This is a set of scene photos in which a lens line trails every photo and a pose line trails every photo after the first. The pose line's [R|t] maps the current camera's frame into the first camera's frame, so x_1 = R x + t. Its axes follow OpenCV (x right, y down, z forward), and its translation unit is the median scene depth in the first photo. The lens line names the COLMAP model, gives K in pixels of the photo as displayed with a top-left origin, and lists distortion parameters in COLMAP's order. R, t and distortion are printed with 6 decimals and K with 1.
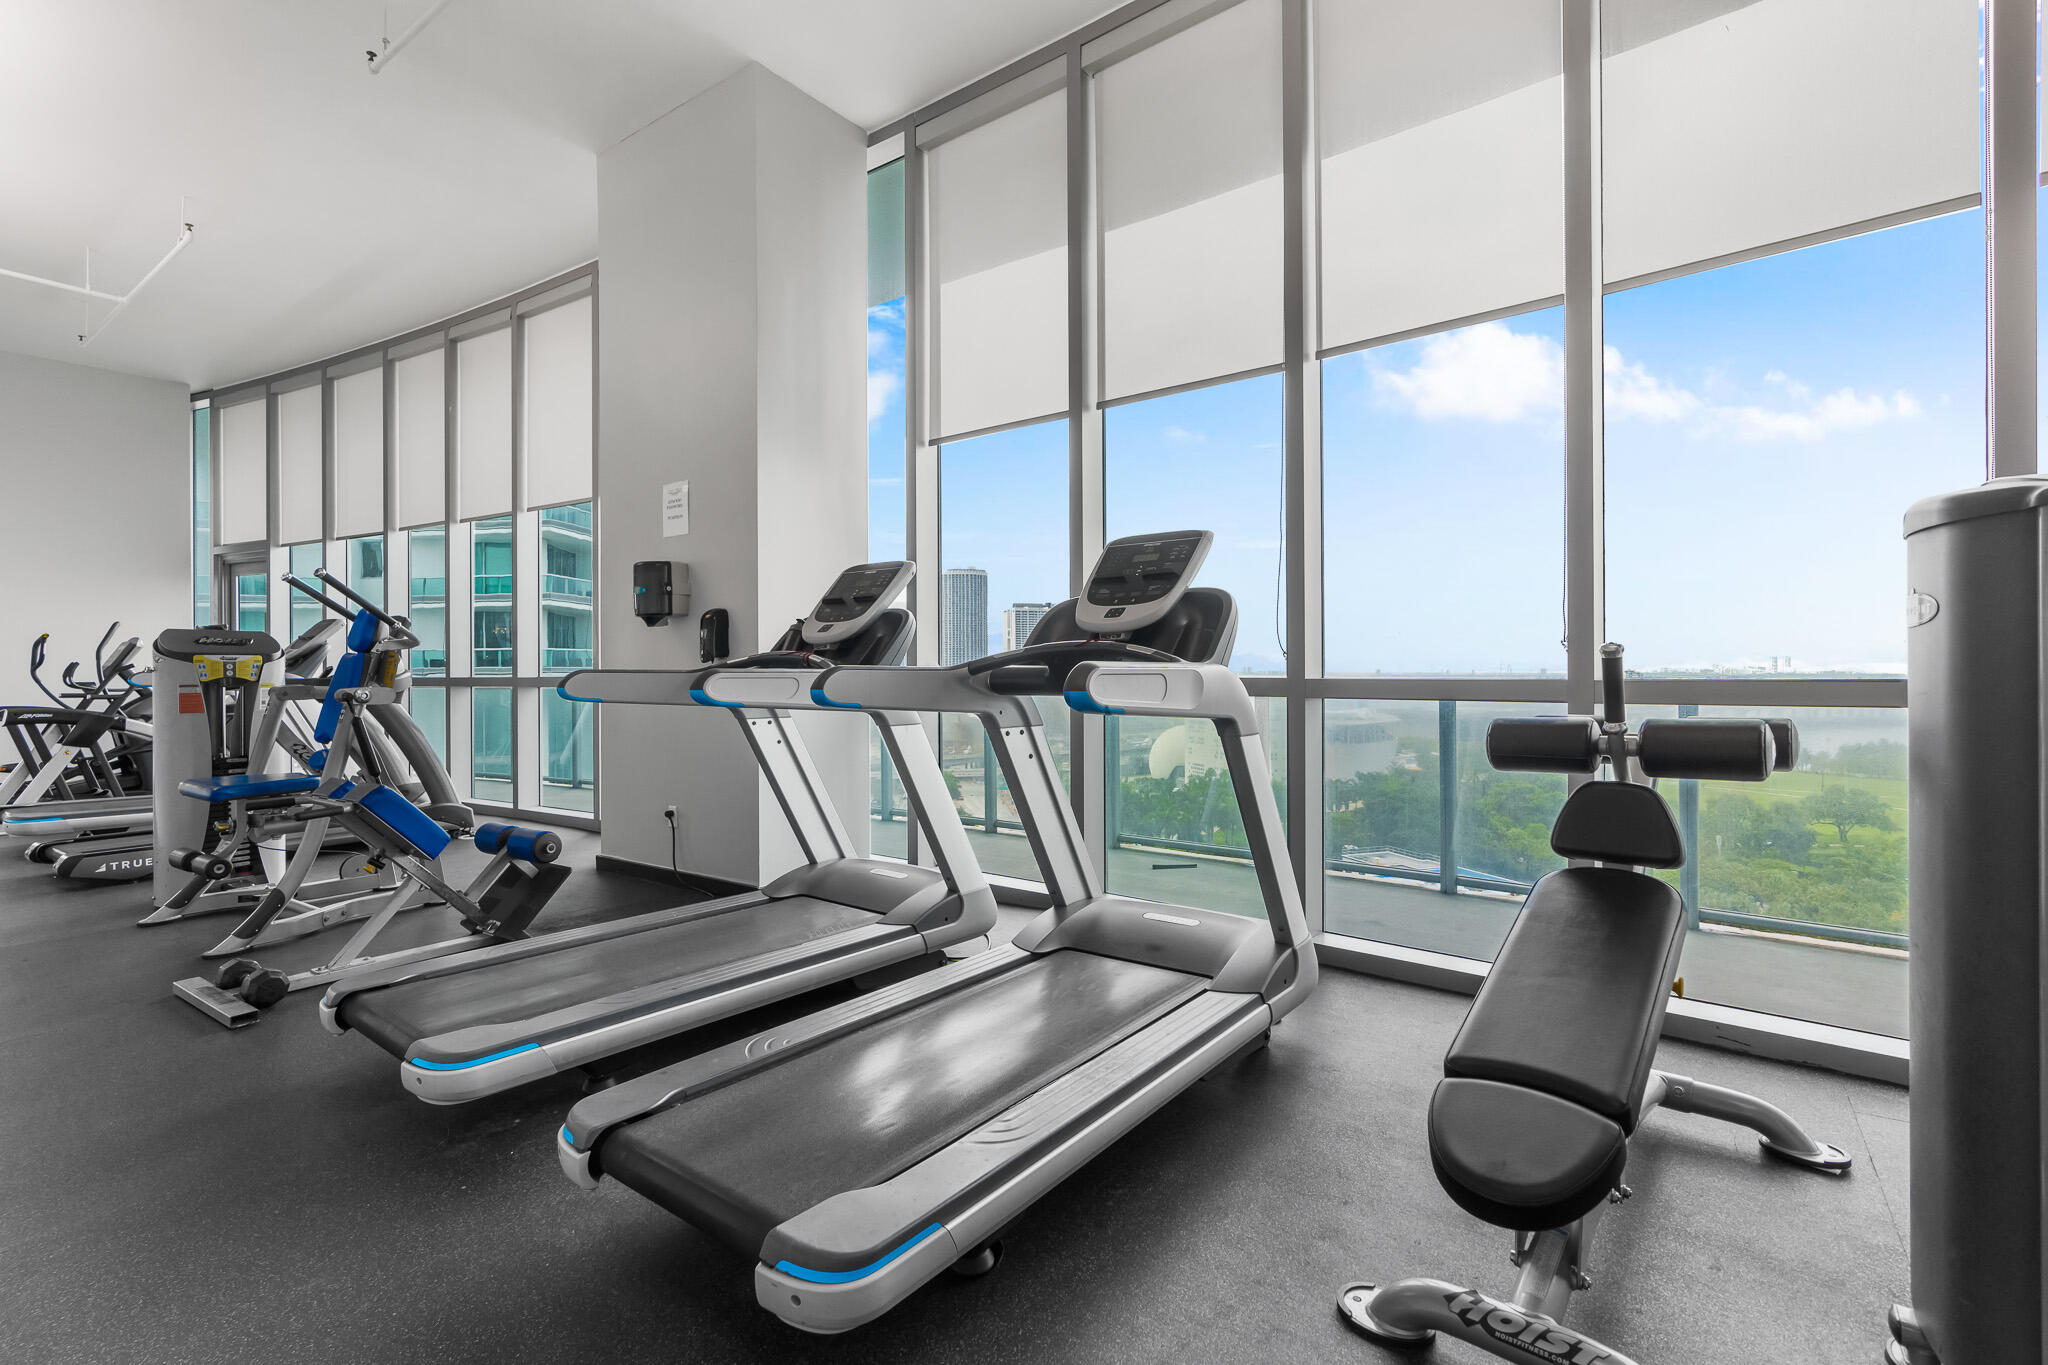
lens RADIAL K [[946.8, 0, 1030.5], [0, 946.8, 681.0], [0, 0, 1]] dist [-0.004372, 0.003744]
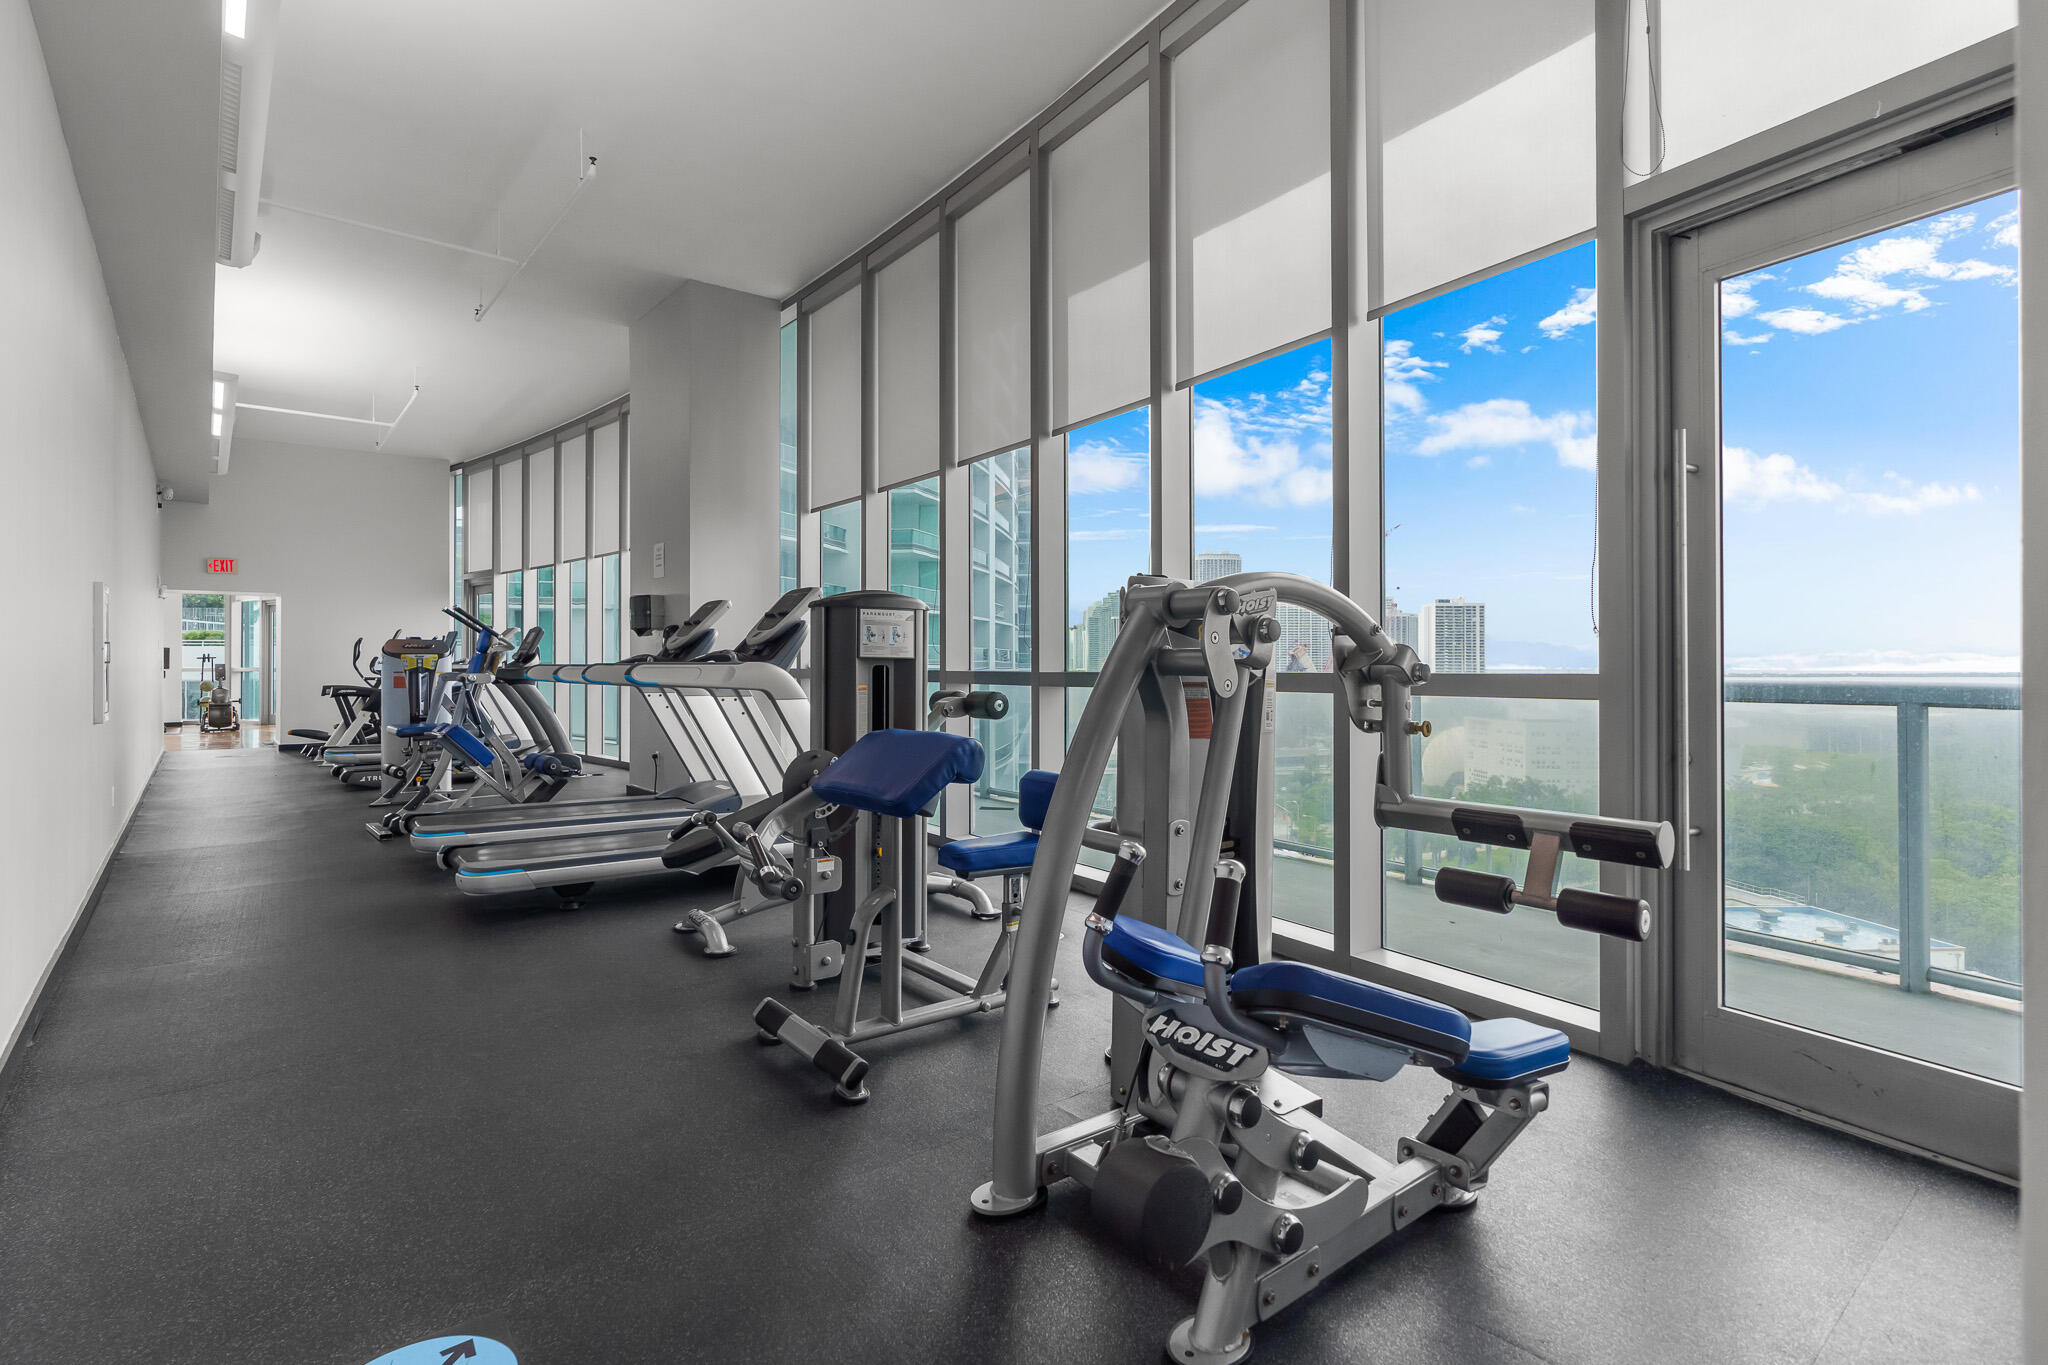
lens RADIAL K [[946.8, 0, 979.9], [0, 946.8, 669.4], [0, 0, 1]] dist [-0.004372, 0.003744]
pose [[0.967005, 0.003826, -0.254729, 0.374934], [-0.004525, 0.999987, -0.002156, -0.000666], [0.254717, 0.003238, 0.967010, -0.259313]]
